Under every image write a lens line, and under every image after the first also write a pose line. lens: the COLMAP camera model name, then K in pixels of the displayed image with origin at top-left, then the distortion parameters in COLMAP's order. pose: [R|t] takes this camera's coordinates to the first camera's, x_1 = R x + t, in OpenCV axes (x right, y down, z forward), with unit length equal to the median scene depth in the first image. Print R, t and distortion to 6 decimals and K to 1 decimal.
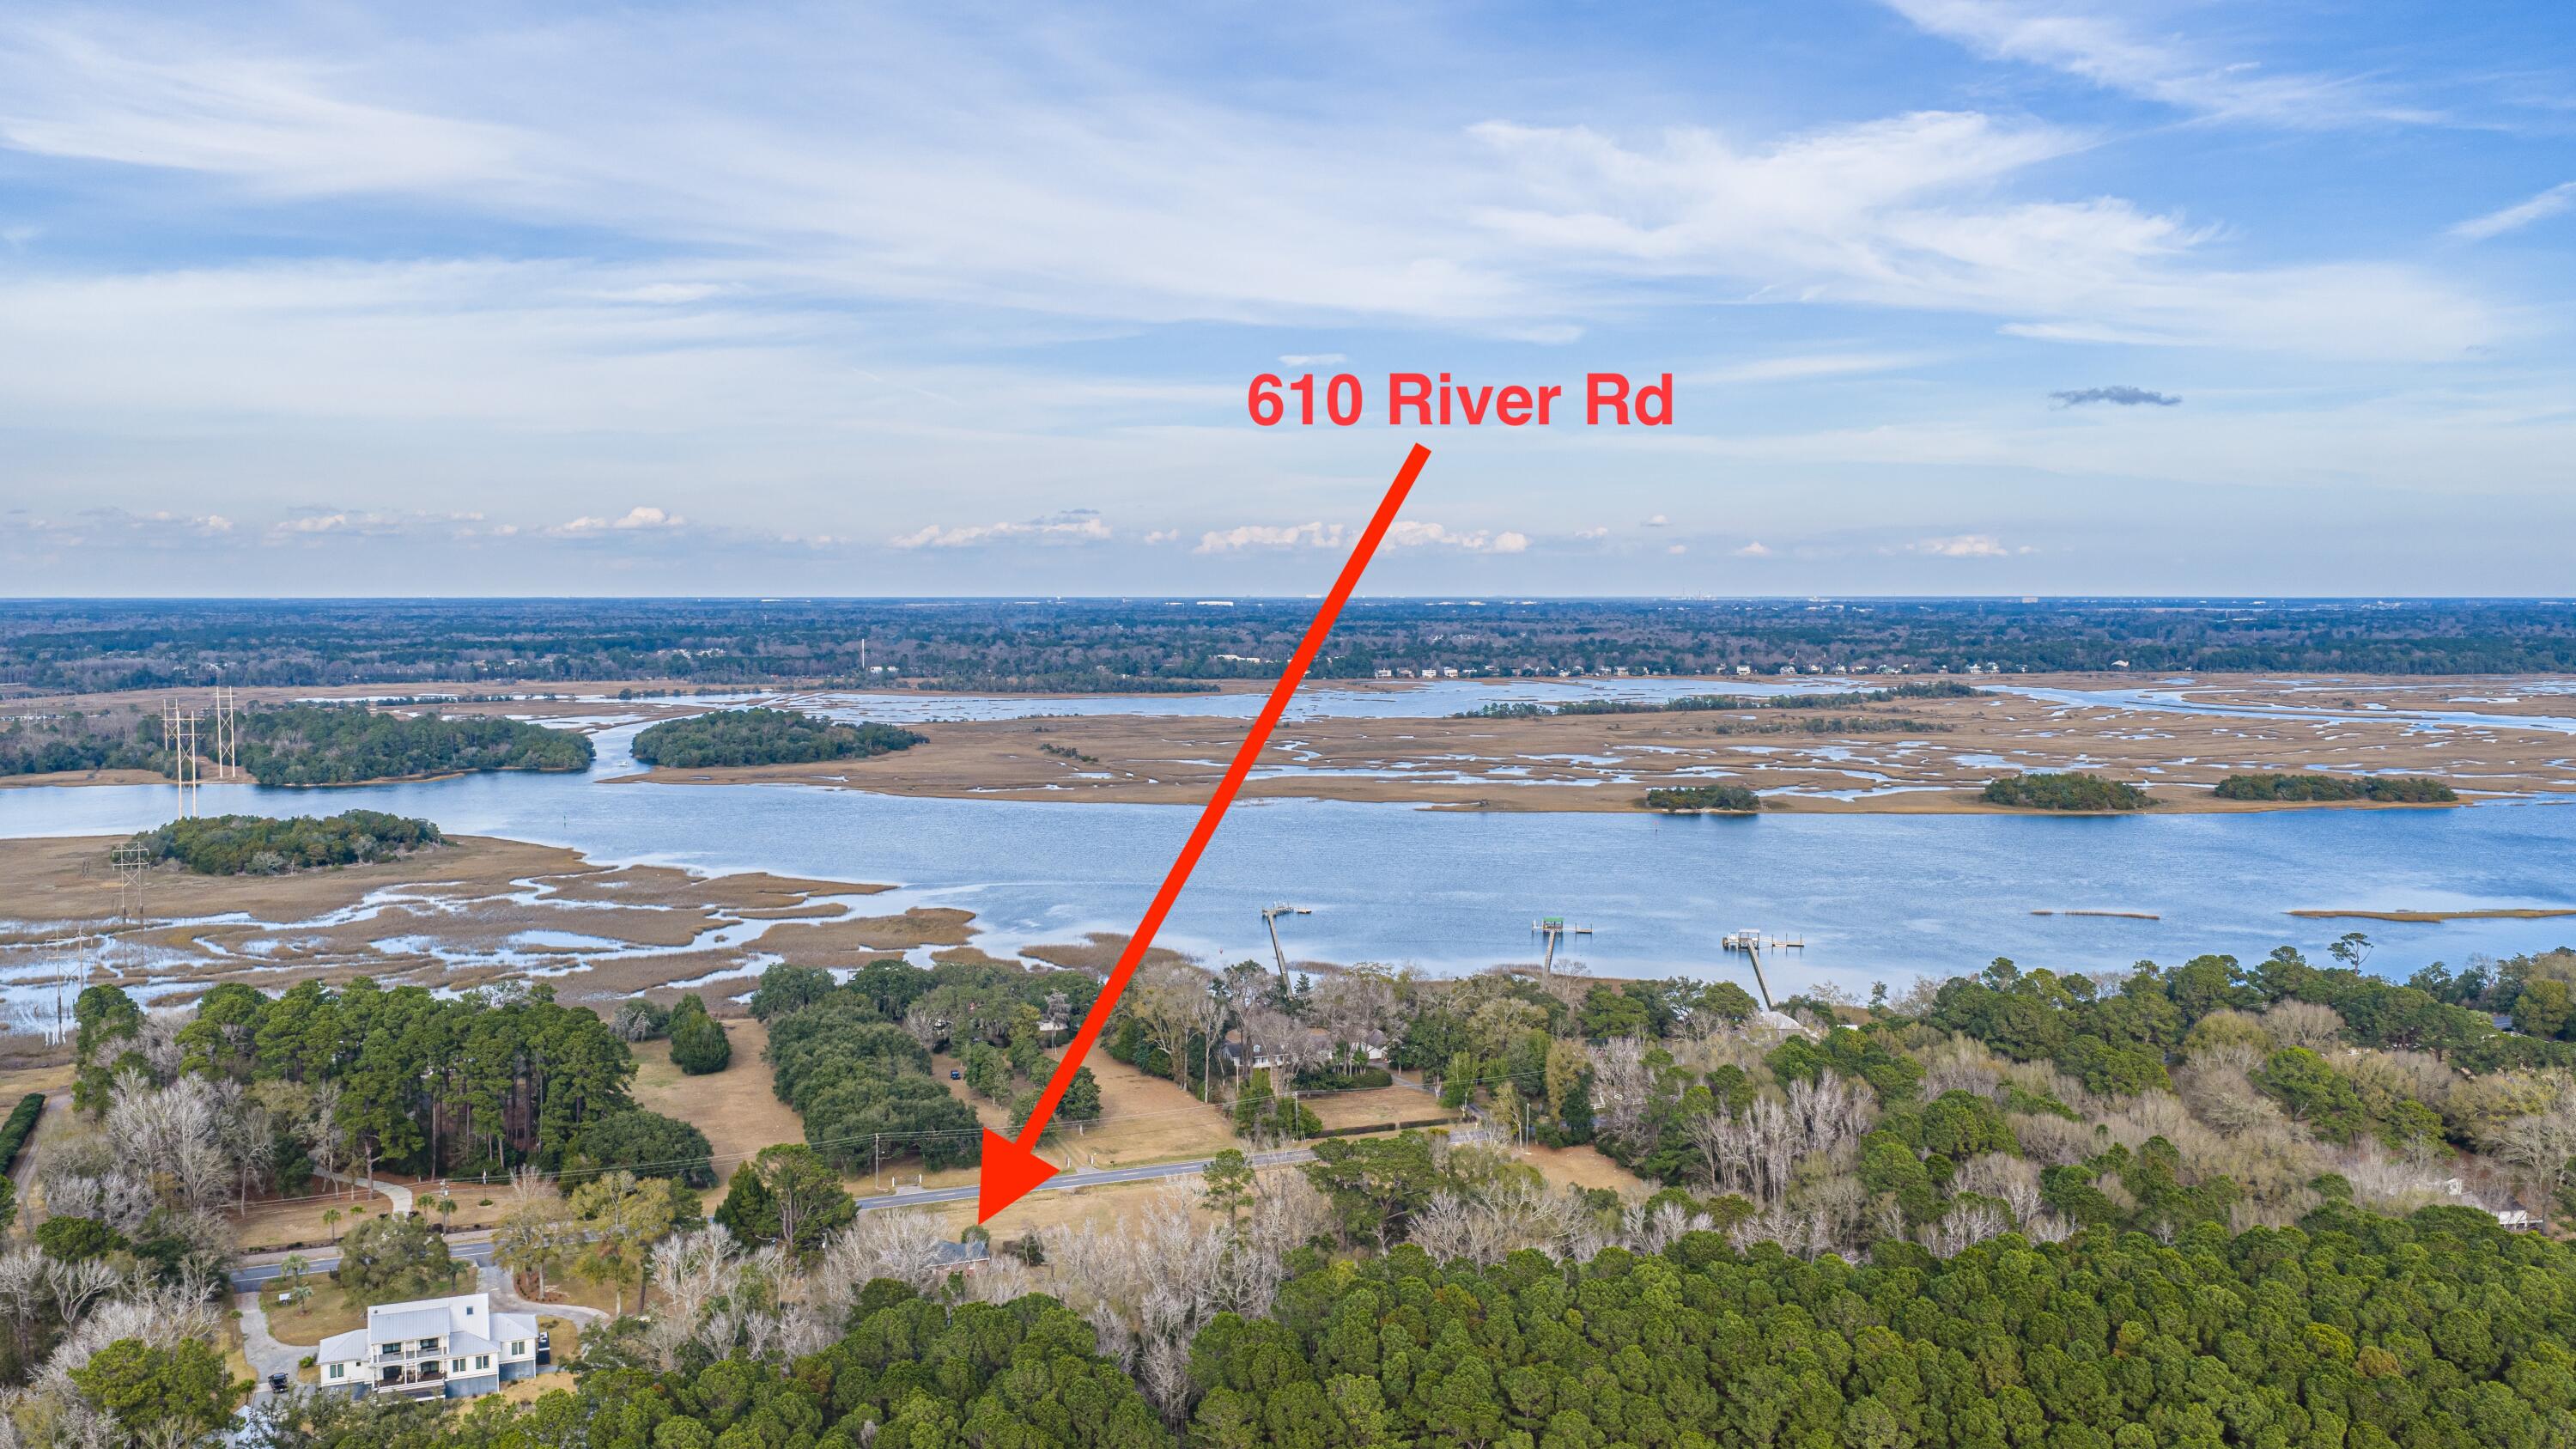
lens RADIAL K [[2142.4, 0, 1288.4], [0, 2142.4, 732.0], [0, 0, 1]] dist [0.026835, -0.054054]
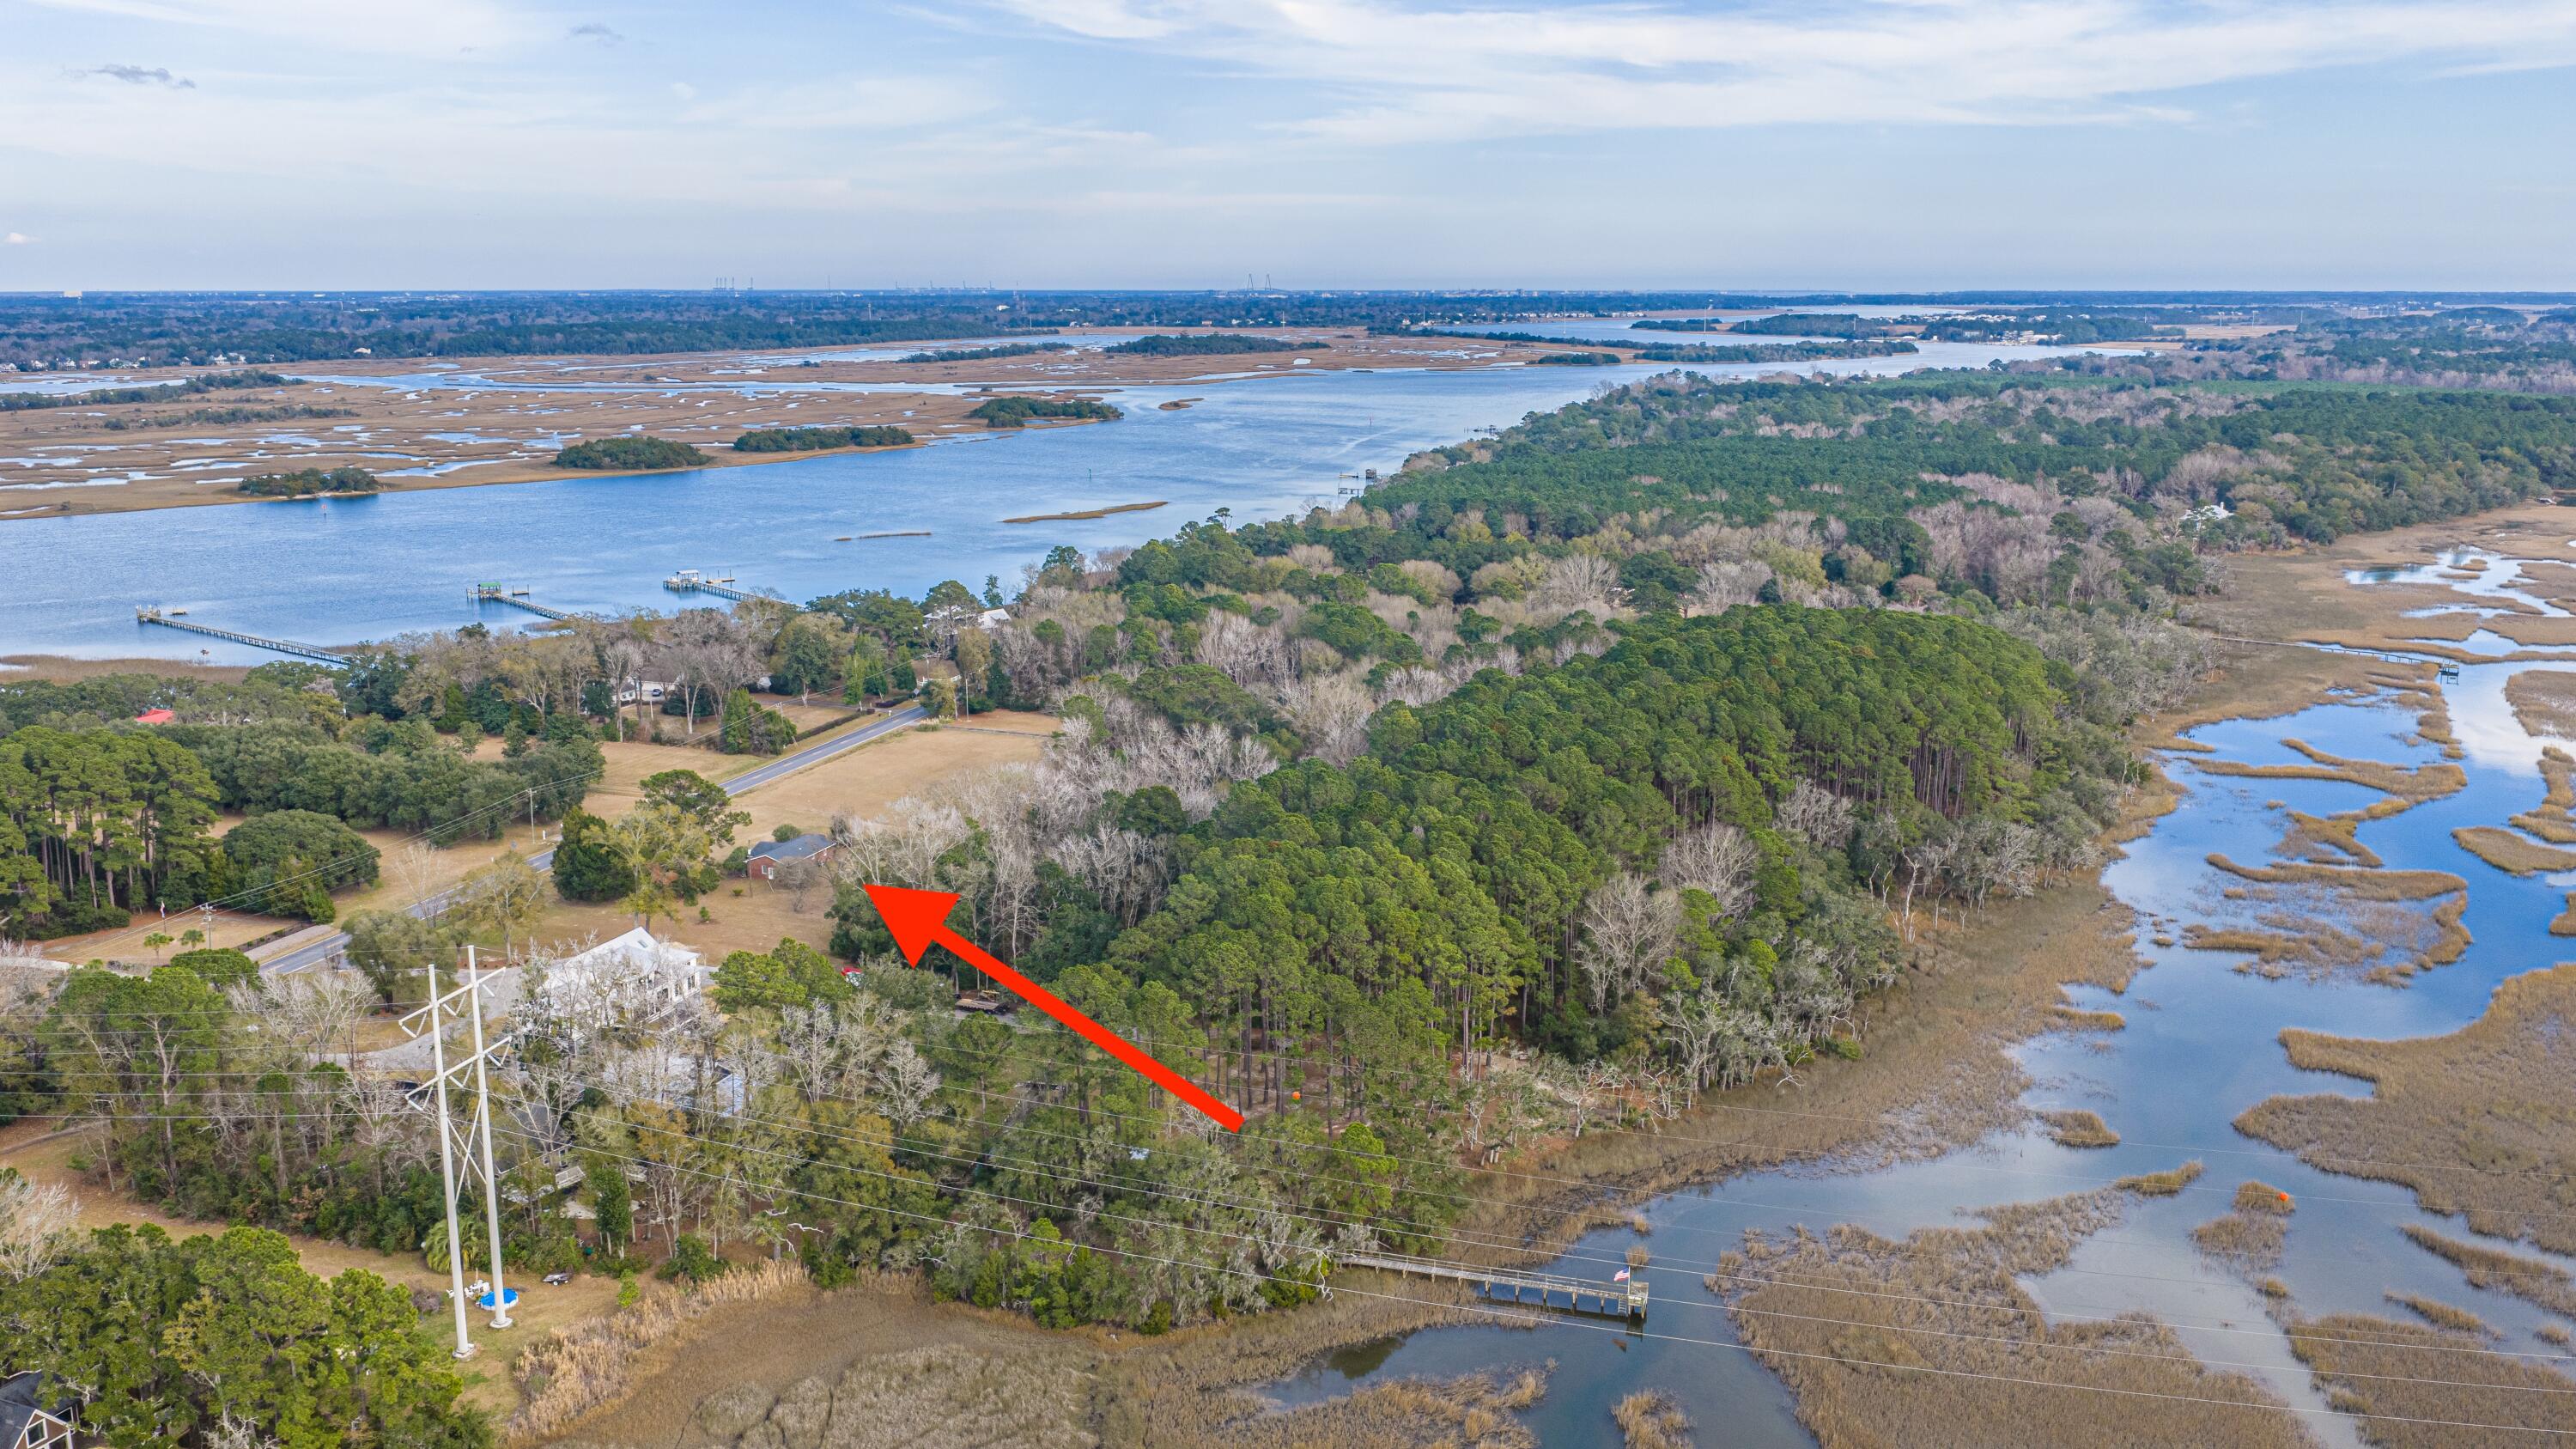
lens RADIAL K [[2142.4, 0, 1301.7], [0, 2142.4, 674.1], [0, 0, 1]] dist [0.026835, -0.054054]
pose [[0.647774, -0.137574, 0.749308, -0.311792], [0.051867, 0.989242, 0.136788, 0.008505], [-0.760065, -0.049743, 0.647941, 0.043716]]
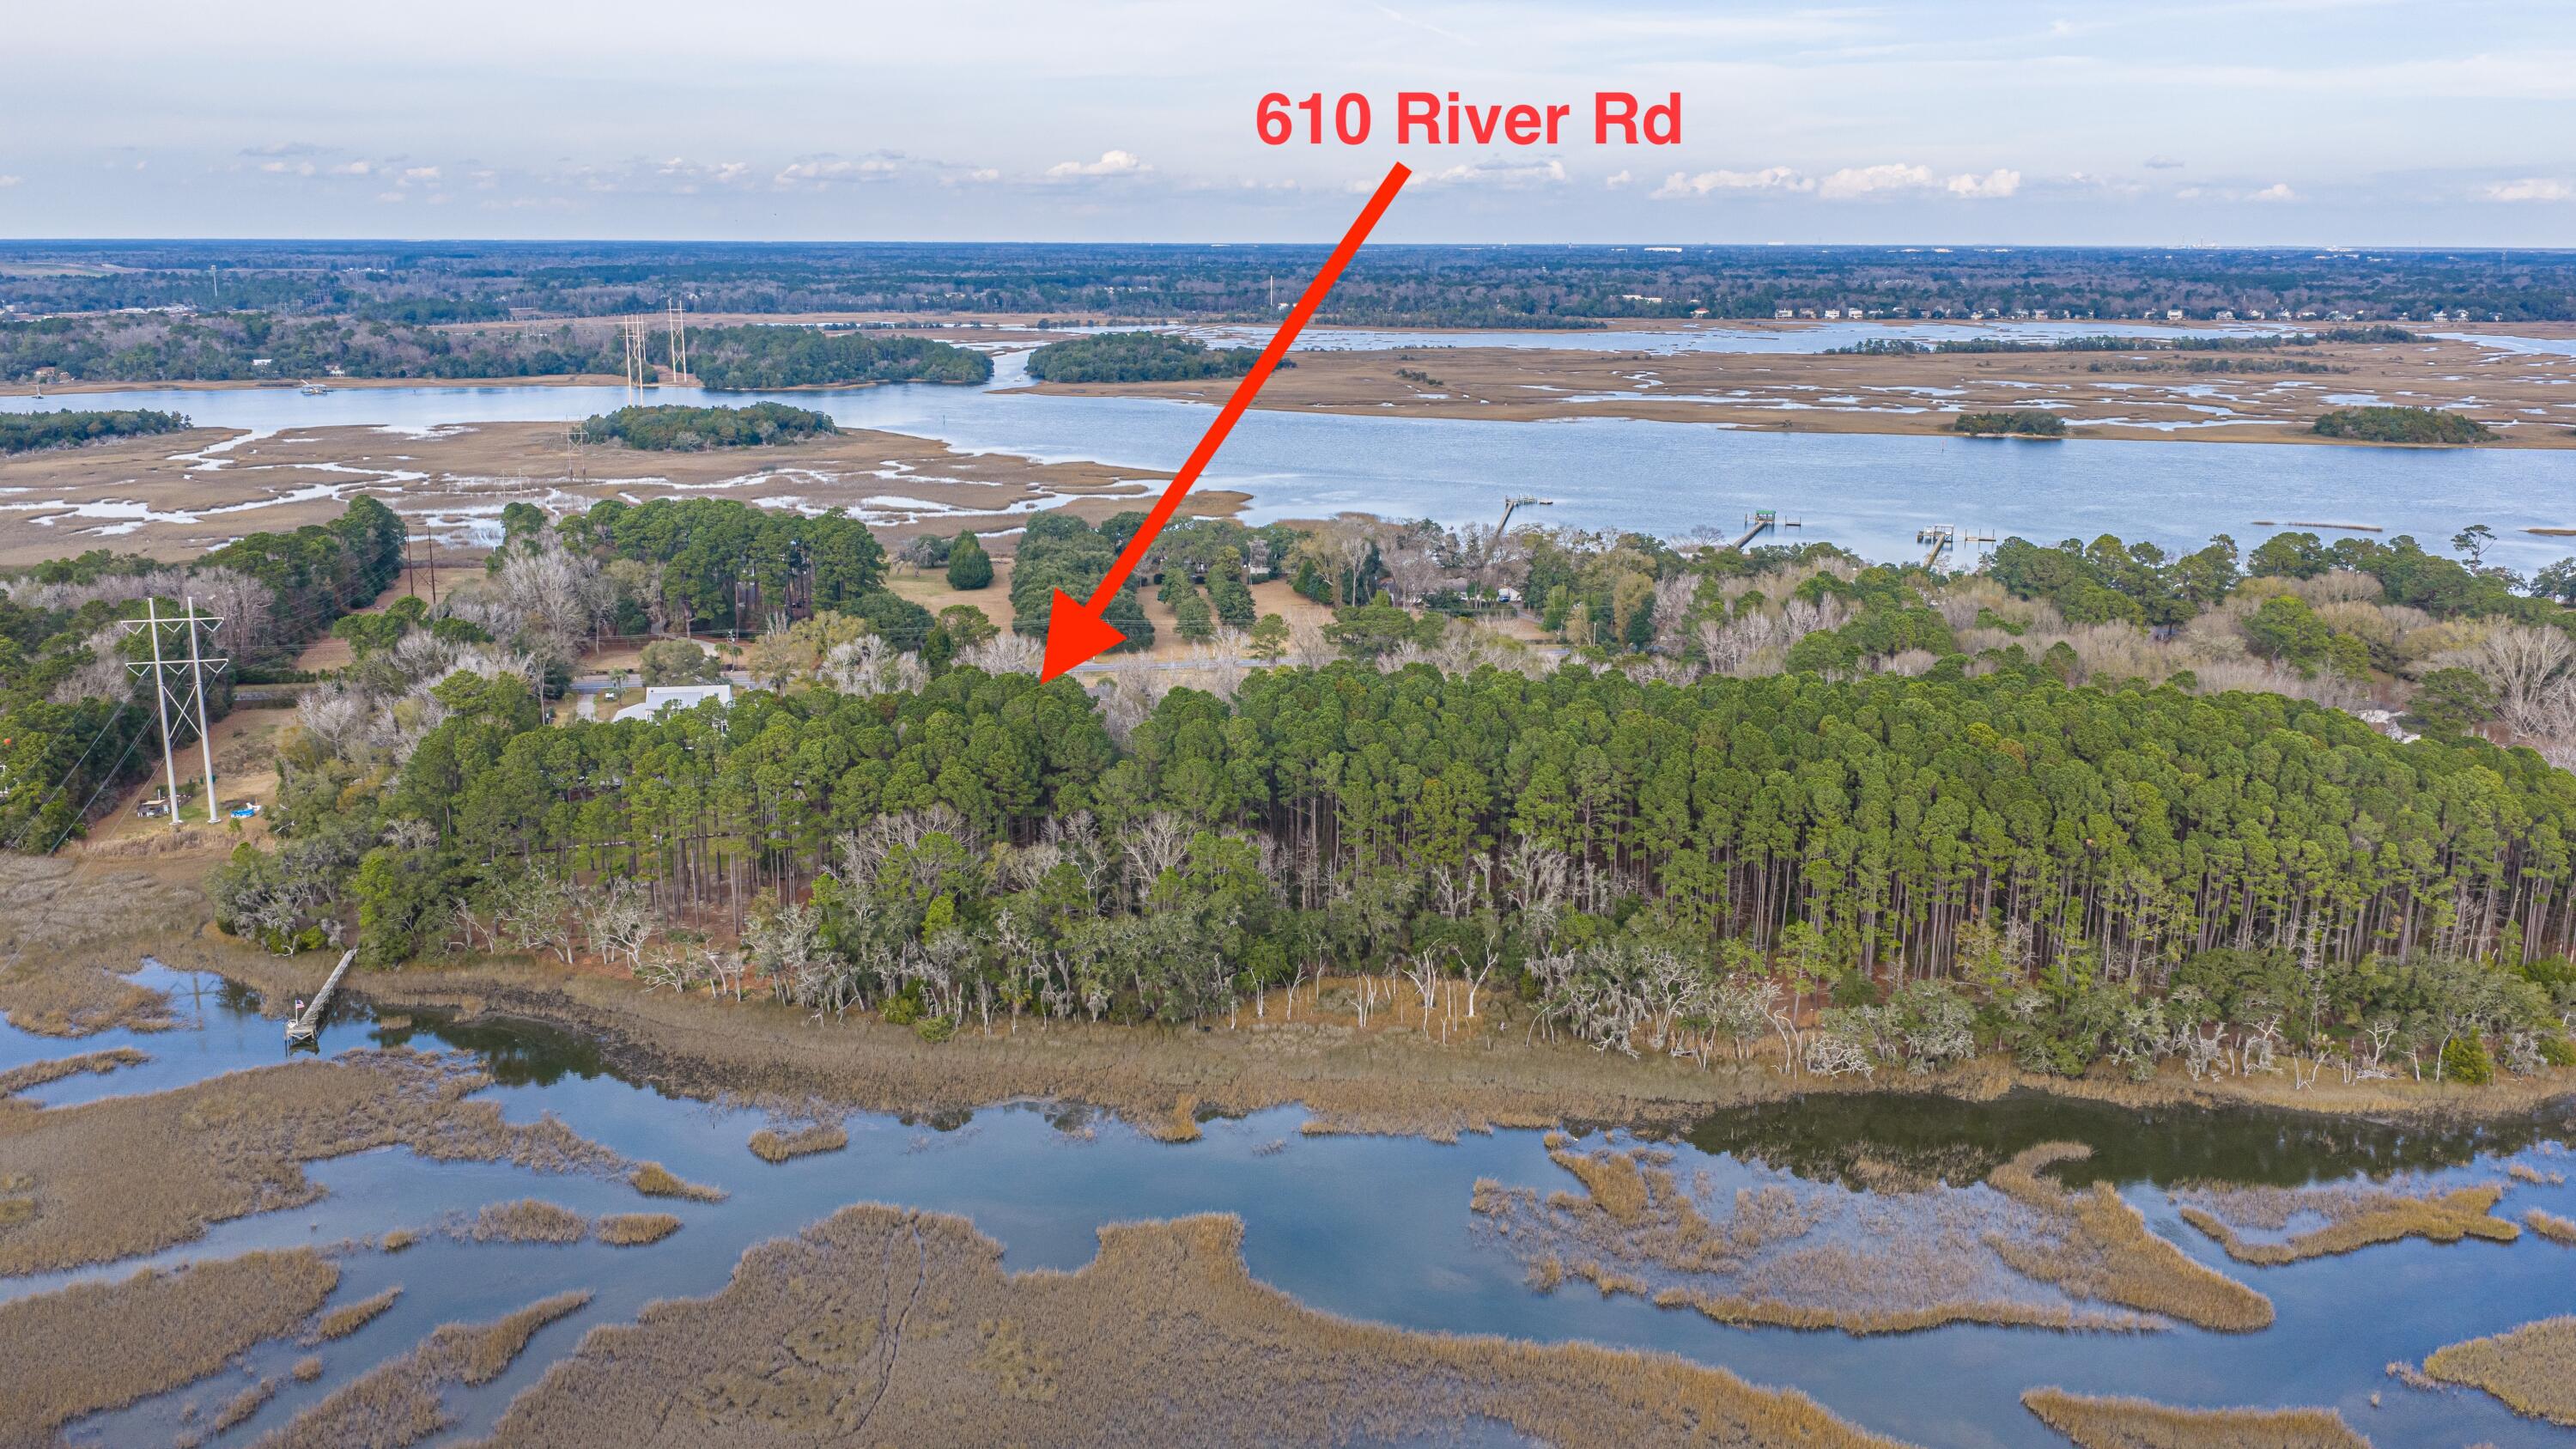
lens RADIAL K [[2142.4, 0, 1279.7], [0, 2142.4, 720.1], [0, 0, 1]] dist [0.026835, -0.054054]
pose [[0.977343, 0.050281, -0.205604, 0.089253], [-0.017958, 0.987570, 0.156149, 0.020965], [0.210900, -0.148919, 0.966098, -0.091176]]
